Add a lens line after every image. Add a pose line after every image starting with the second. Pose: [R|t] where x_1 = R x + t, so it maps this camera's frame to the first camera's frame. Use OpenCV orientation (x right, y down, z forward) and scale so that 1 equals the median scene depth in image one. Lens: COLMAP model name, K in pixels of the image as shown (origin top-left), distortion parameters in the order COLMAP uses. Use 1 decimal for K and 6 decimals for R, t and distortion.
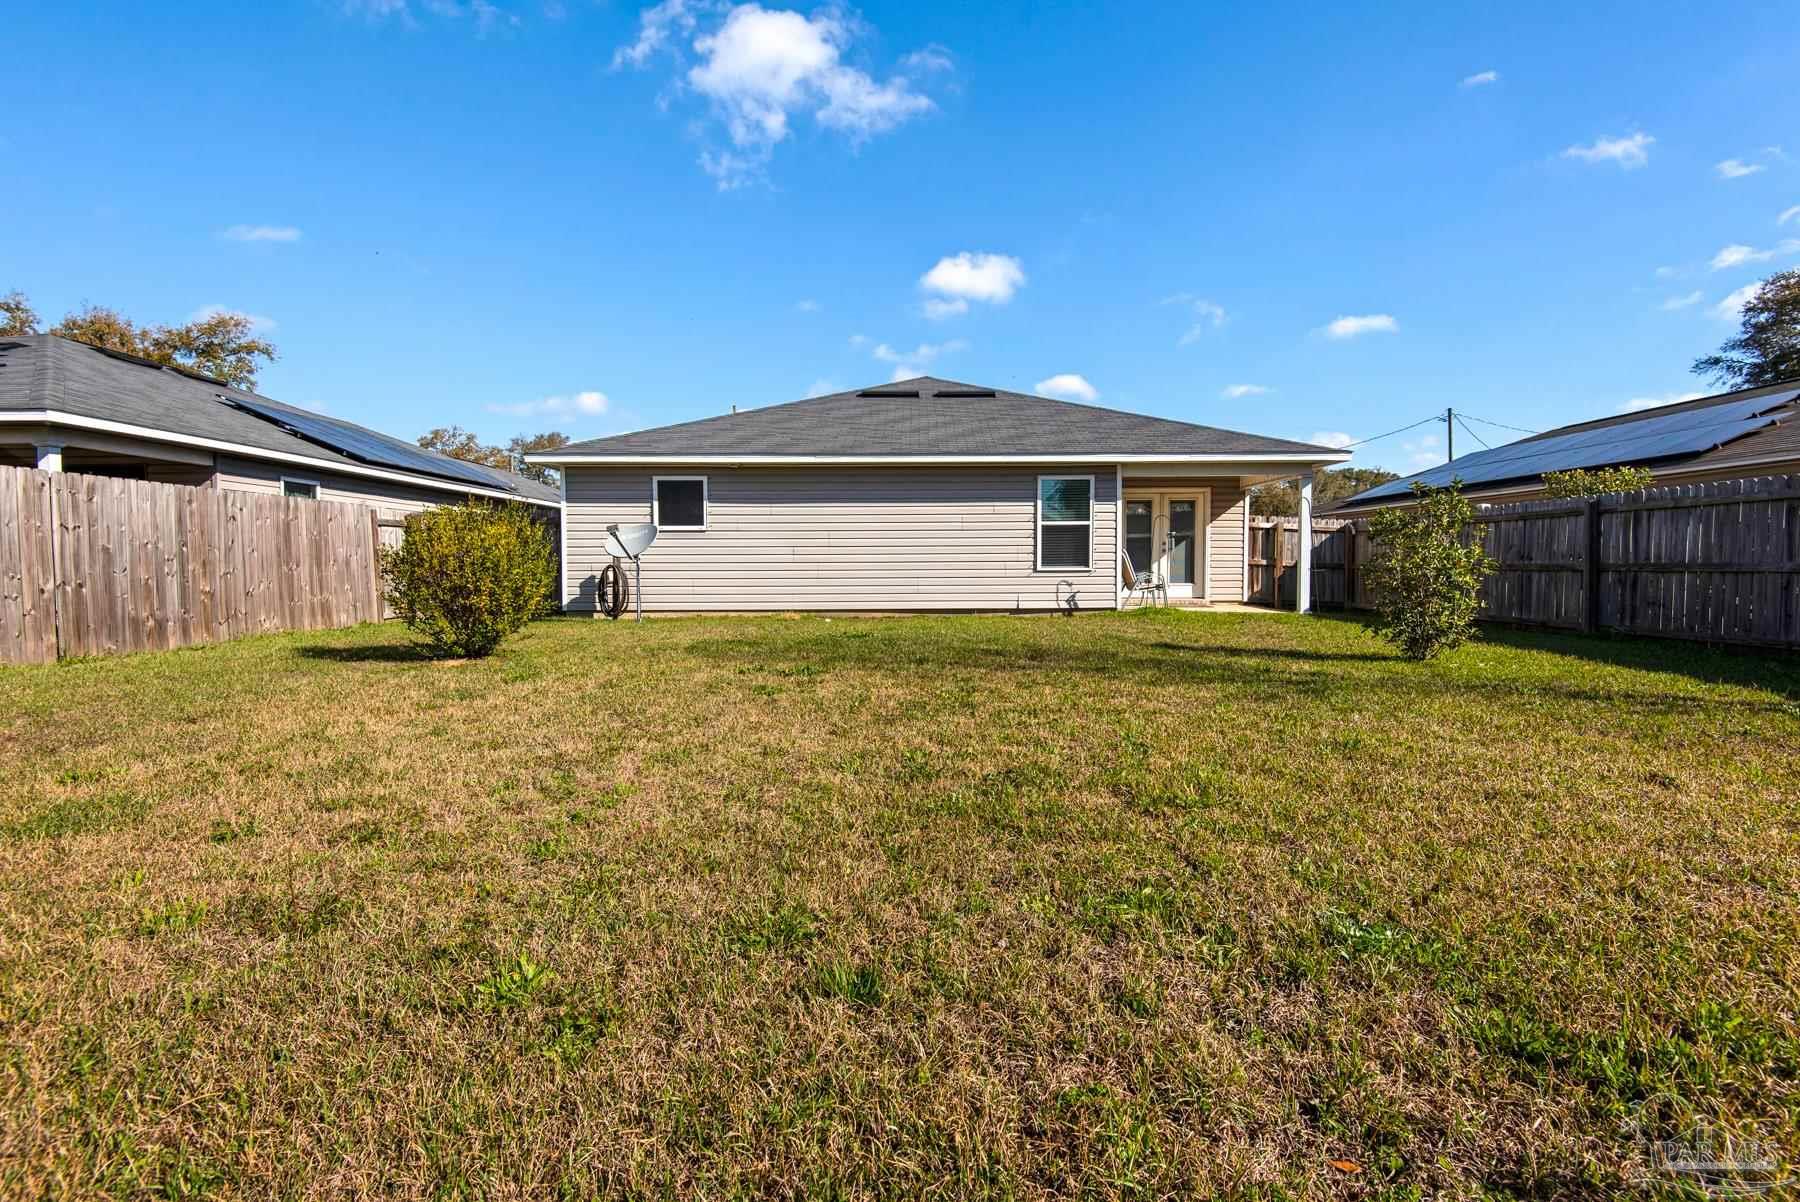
lens RADIAL K [[817.7, 0, 909.6], [0, 817.7, 588.8], [0, 0, 1]] dist [0.022064, -0.014859]
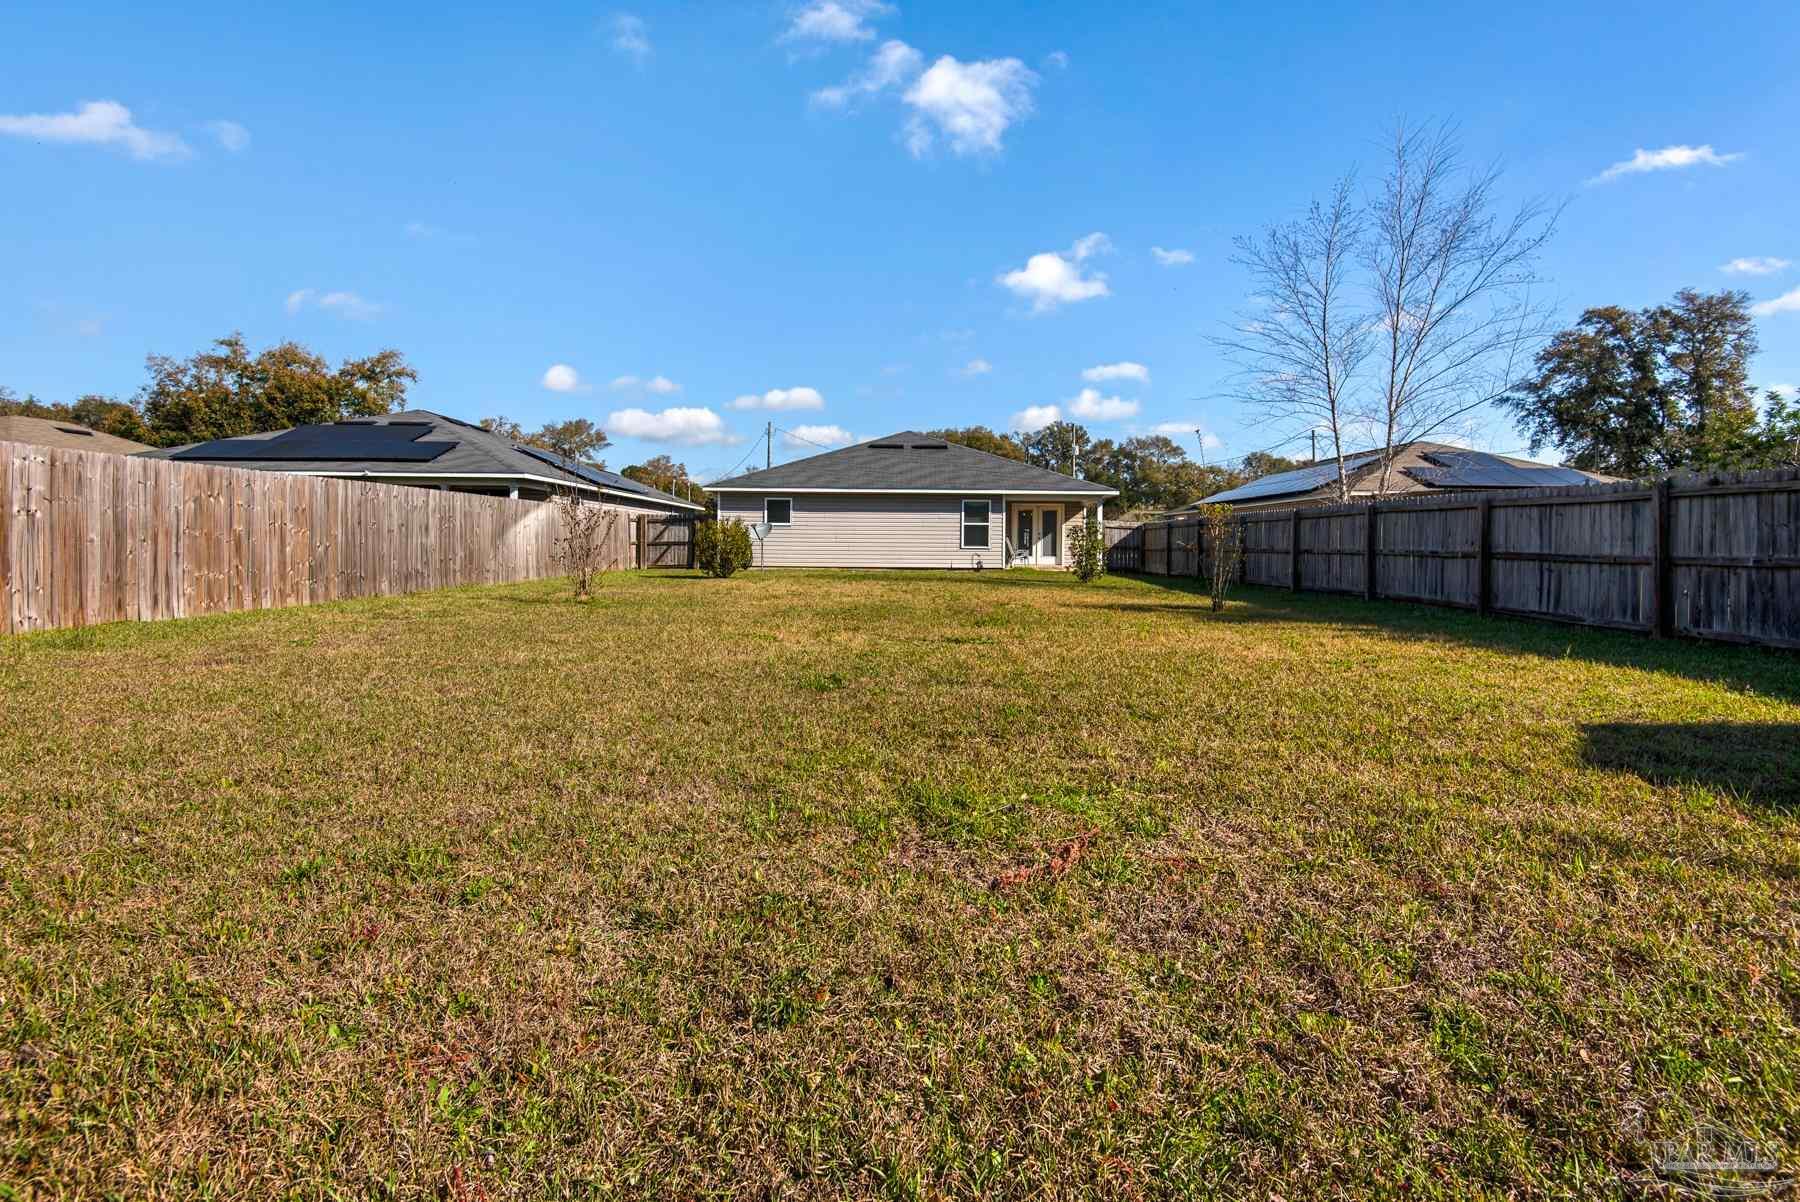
lens RADIAL K [[817.7, 0, 909.6], [0, 817.7, 588.8], [0, 0, 1]] dist [0.022064, -0.014859]
pose [[0.999933, 0.011508, 0.001477, 0.028193], [-0.011540, 0.999647, 0.023934, 0.026617], [-0.001201, -0.023949, 0.999712, -0.866946]]
